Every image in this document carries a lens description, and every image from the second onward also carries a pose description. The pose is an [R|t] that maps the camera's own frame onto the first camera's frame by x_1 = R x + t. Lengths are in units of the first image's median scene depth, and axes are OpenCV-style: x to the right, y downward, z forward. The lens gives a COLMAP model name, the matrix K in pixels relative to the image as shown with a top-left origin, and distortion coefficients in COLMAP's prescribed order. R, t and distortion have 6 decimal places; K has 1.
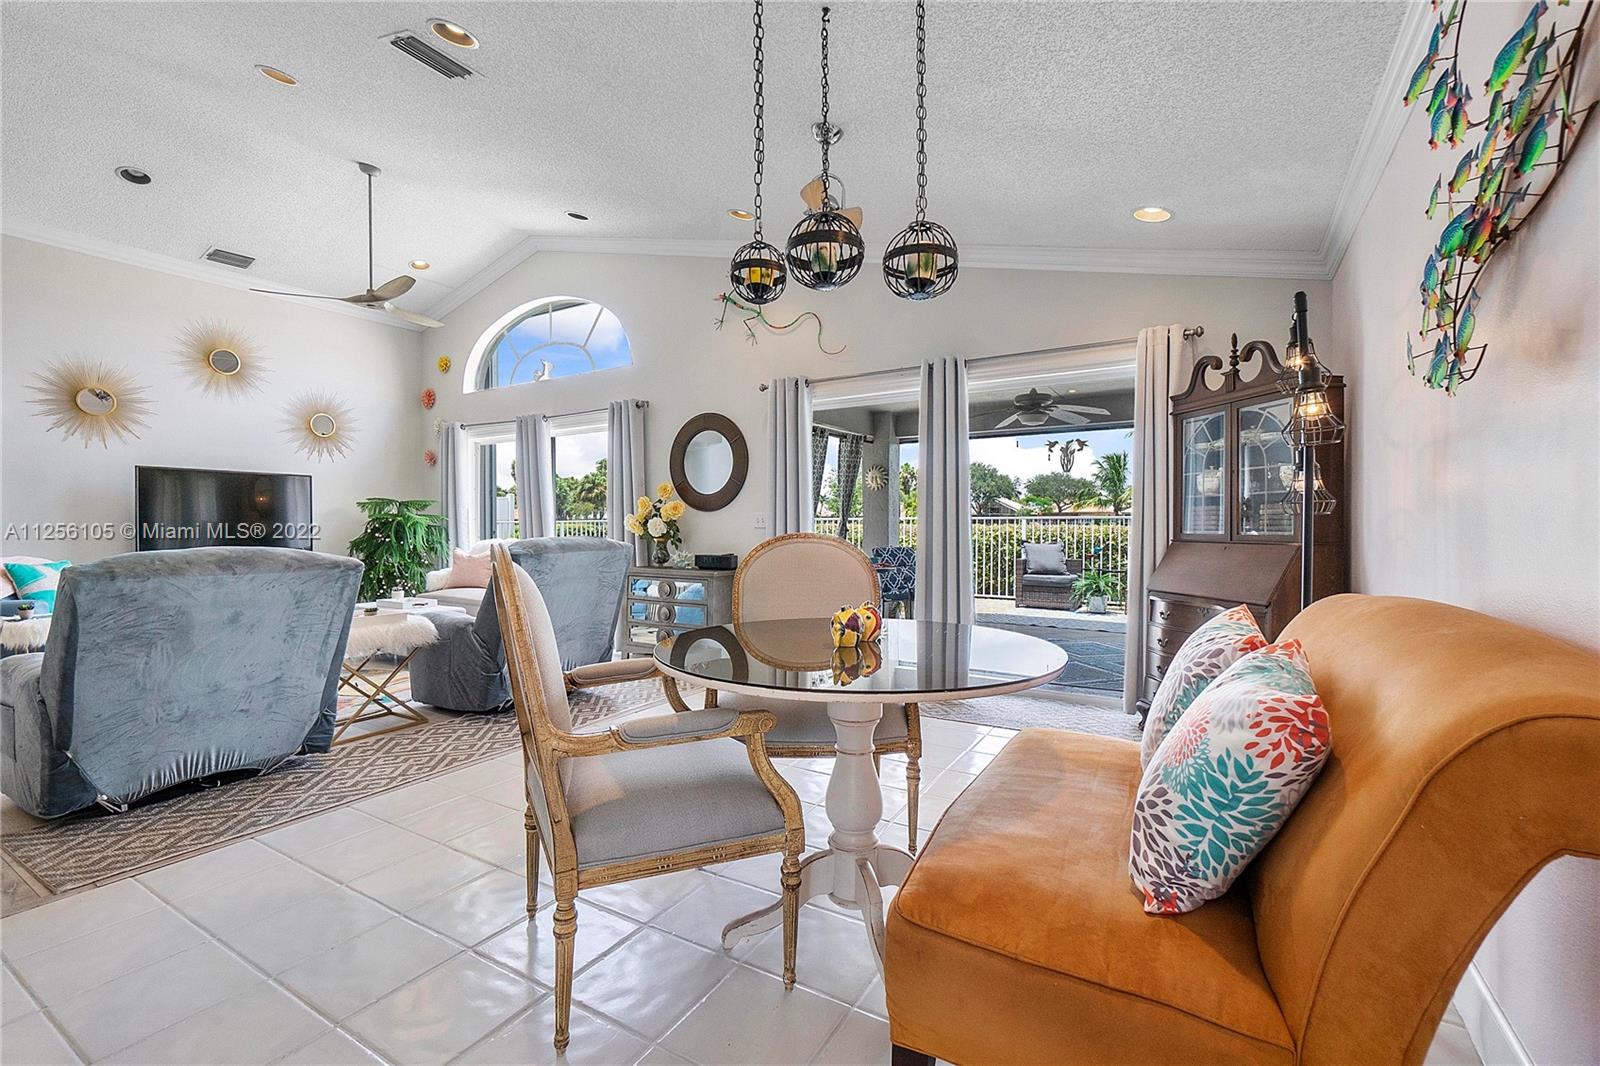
lens RADIAL K [[691.8, 0, 799.3], [0, 691.8, 524.6], [0, 0, 1]] dist [-0.004367, -0.000681]
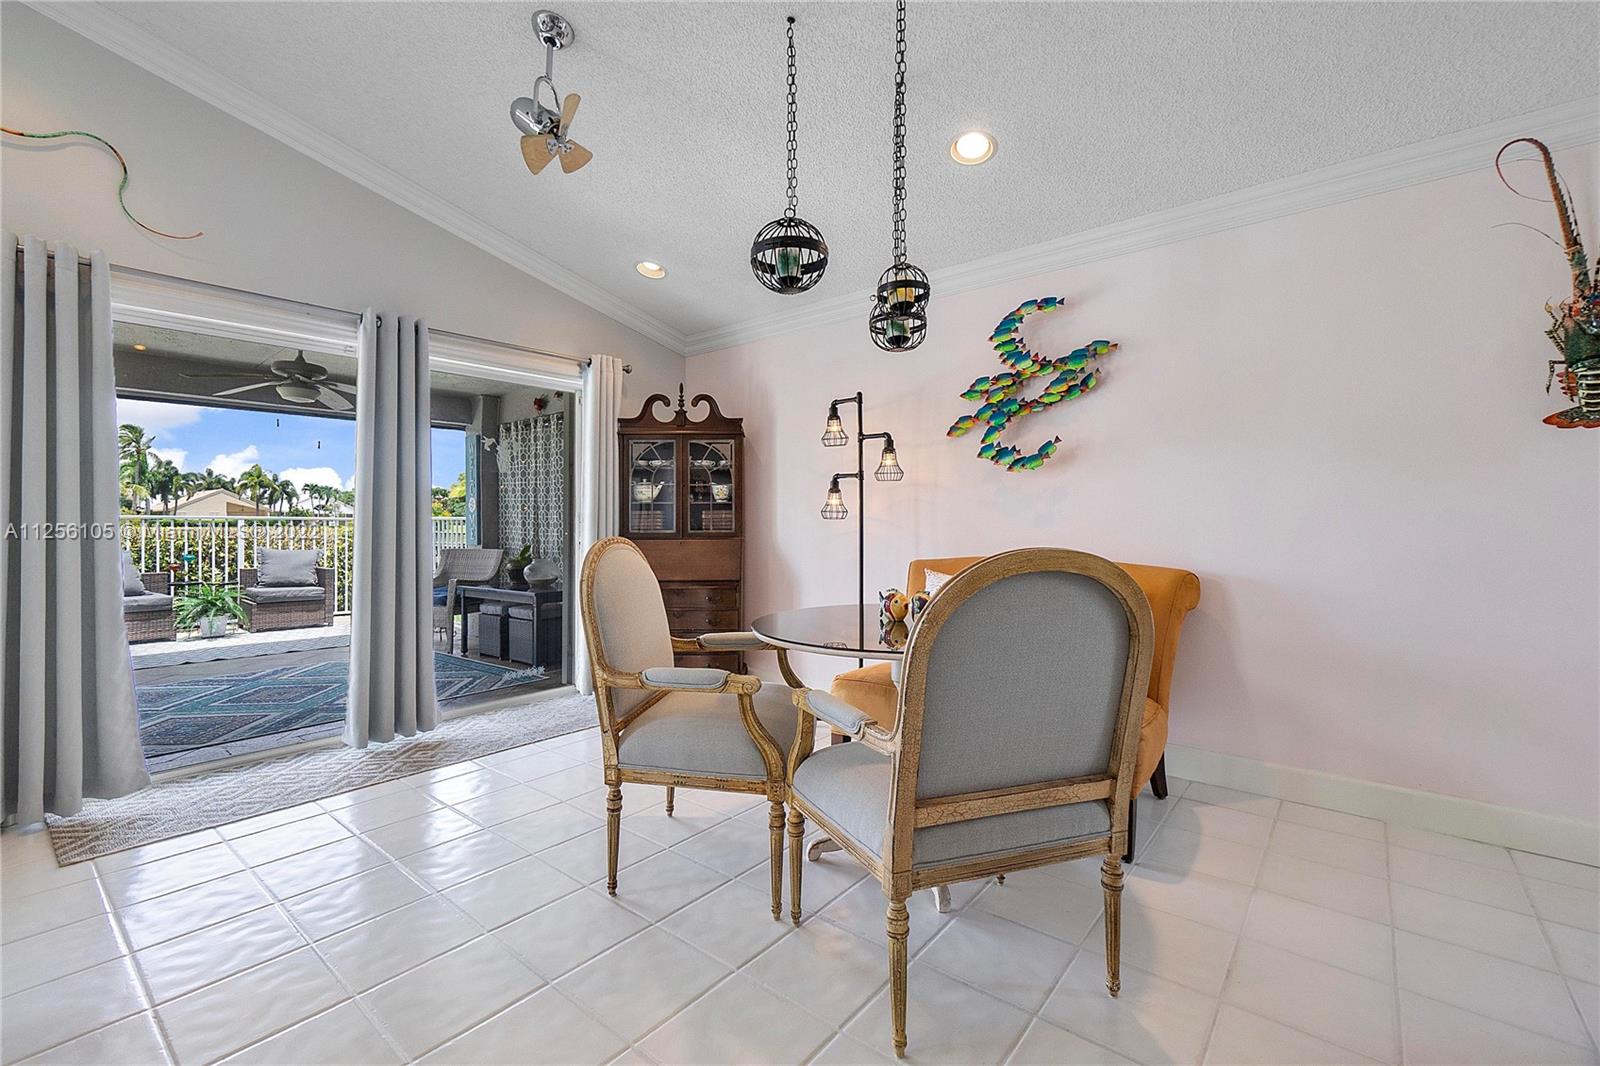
lens RADIAL K [[691.8, 0, 792.6], [0, 691.8, 534.4], [0, 0, 1]] dist [-0.004367, -0.000681]
pose [[0.158649, -0.018127, 0.987169, -0.598591], [0.004039, 0.999835, 0.017710, -0.005219], [-0.987327, 0.001178, 0.158696, 0.519107]]
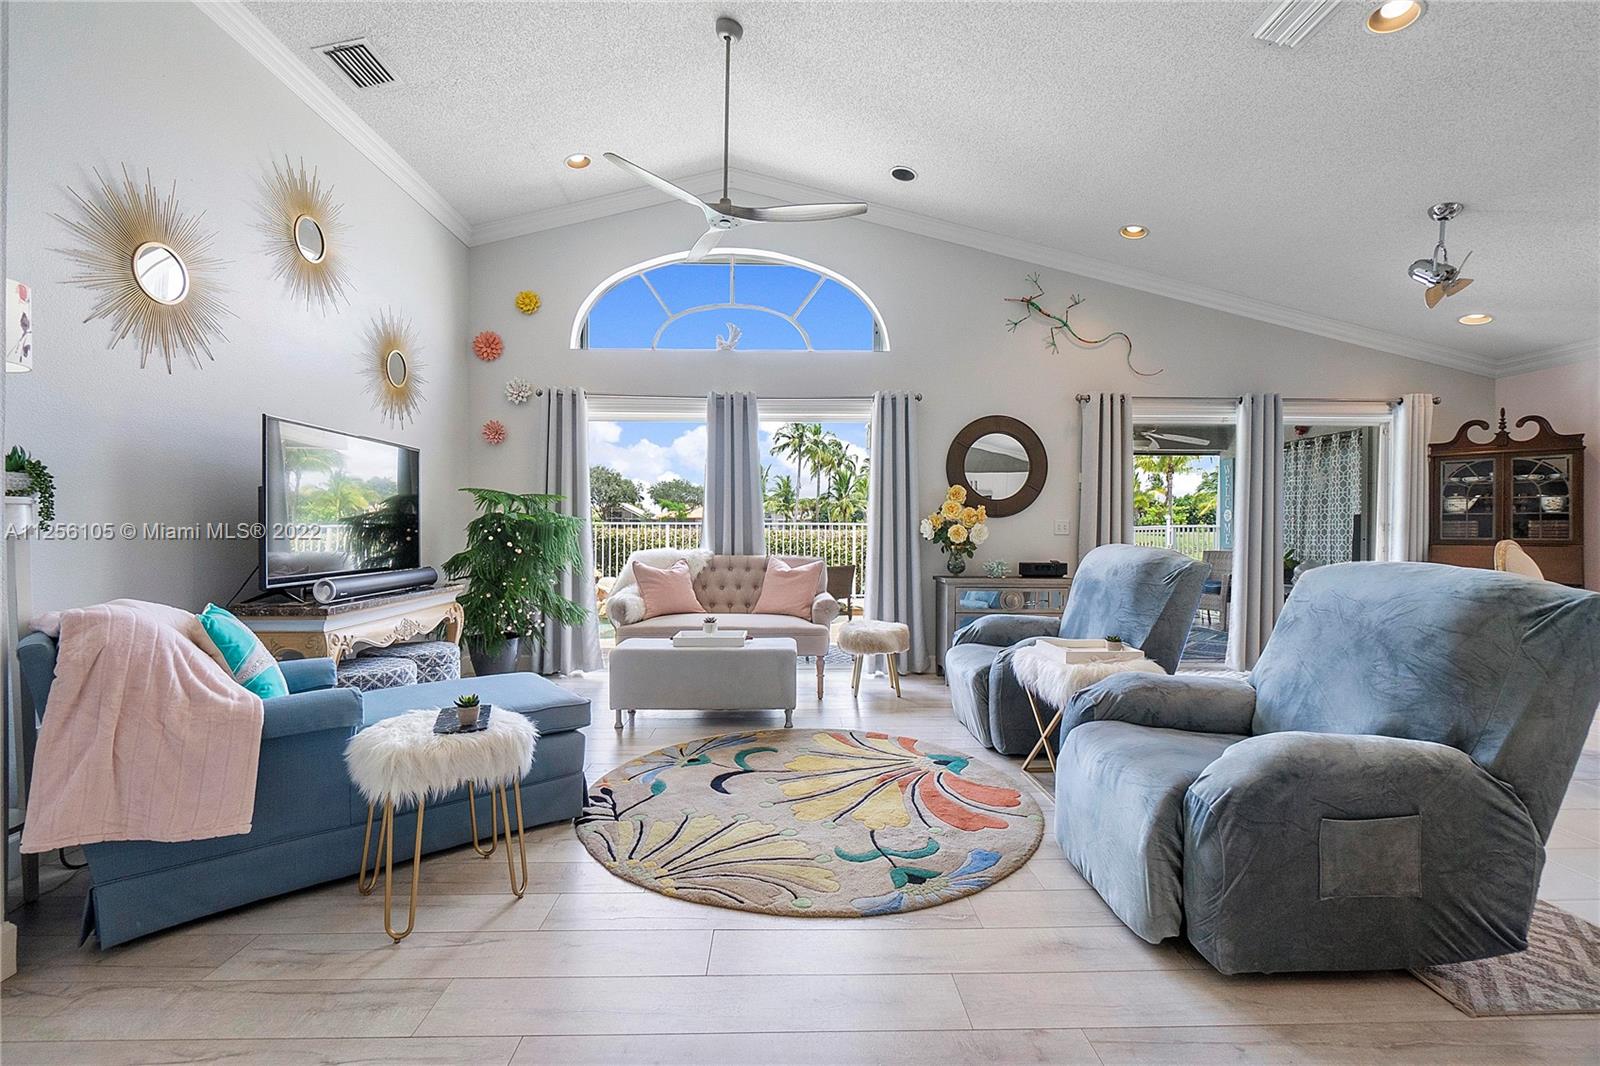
lens RADIAL K [[691.8, 0, 806.8], [0, 691.8, 527.6], [0, 0, 1]] dist [-0.004367, -0.000681]
pose [[0.837882, 0.005175, 0.545827, -1.328530], [-0.004085, 0.999987, -0.003209, -0.002016], [-0.545837, 0.000459, 0.837892, 0.513646]]
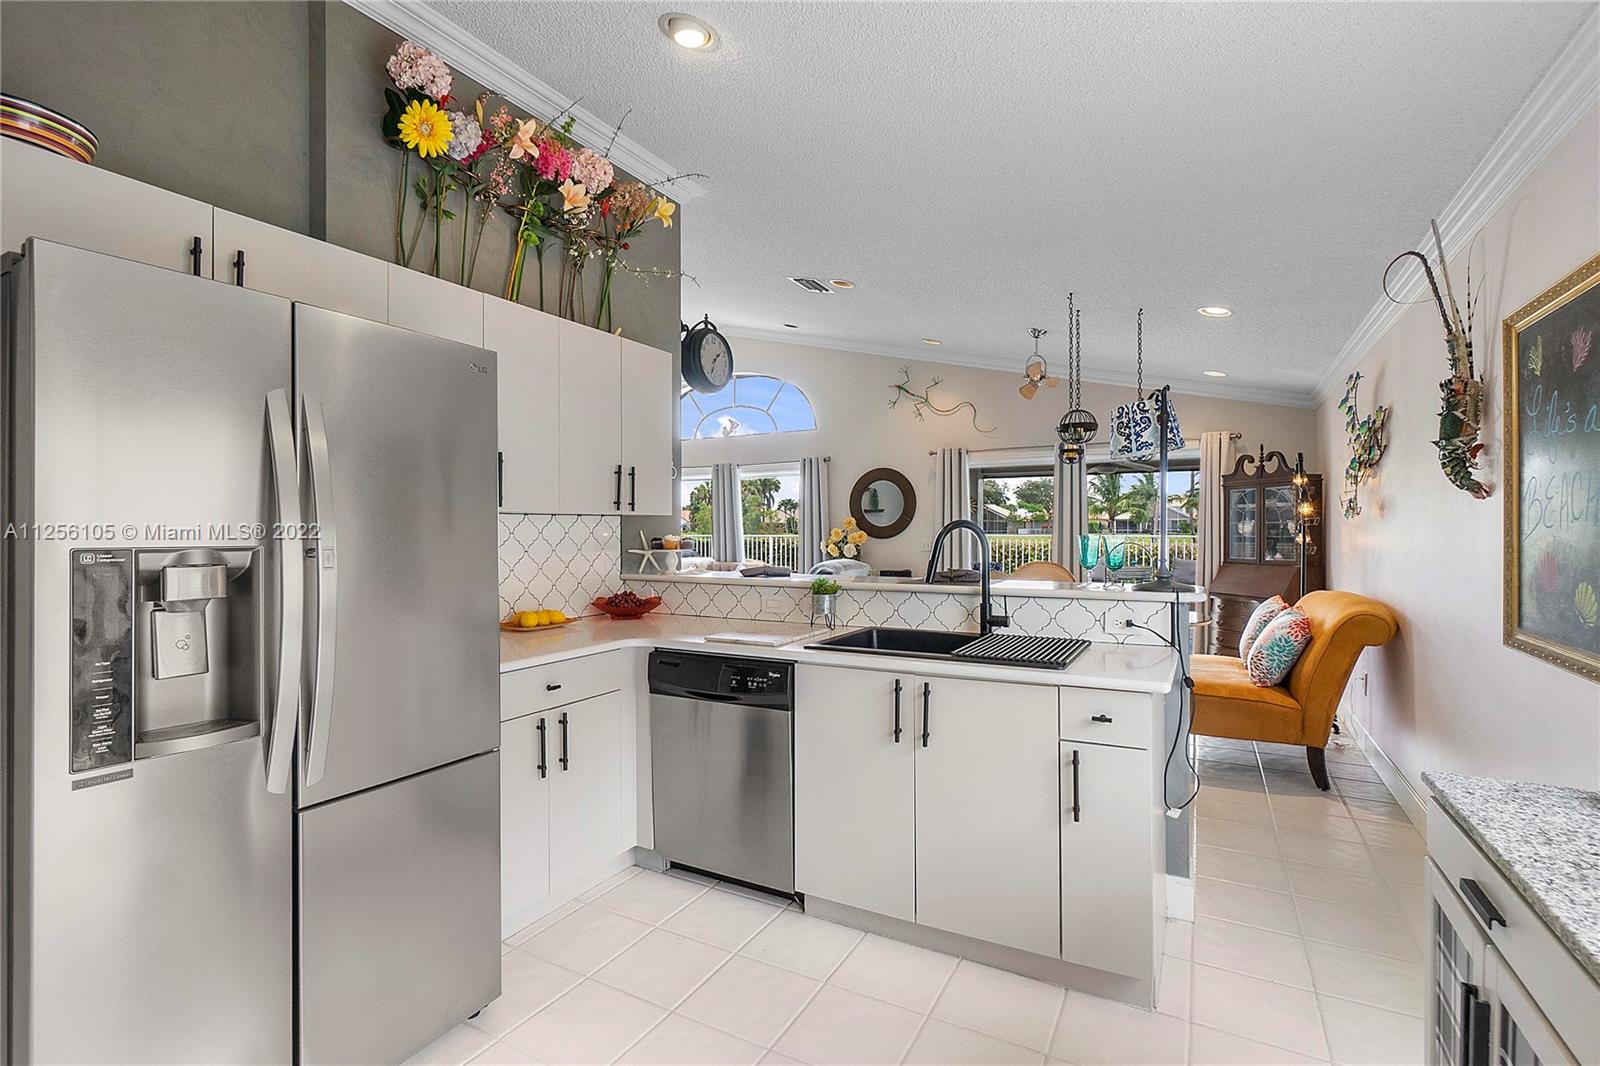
lens RADIAL K [[752.8, 0, 798.0], [0, 752.8, 526.1], [0, 0, 1]] dist [-0.003563, -0.001374]
pose [[0.998951, -0.000622, 0.045789, -0.560686], [0.000881, 0.999984, -0.005629, -0.054439], [-0.045785, 0.005664, 0.998935, -0.752531]]
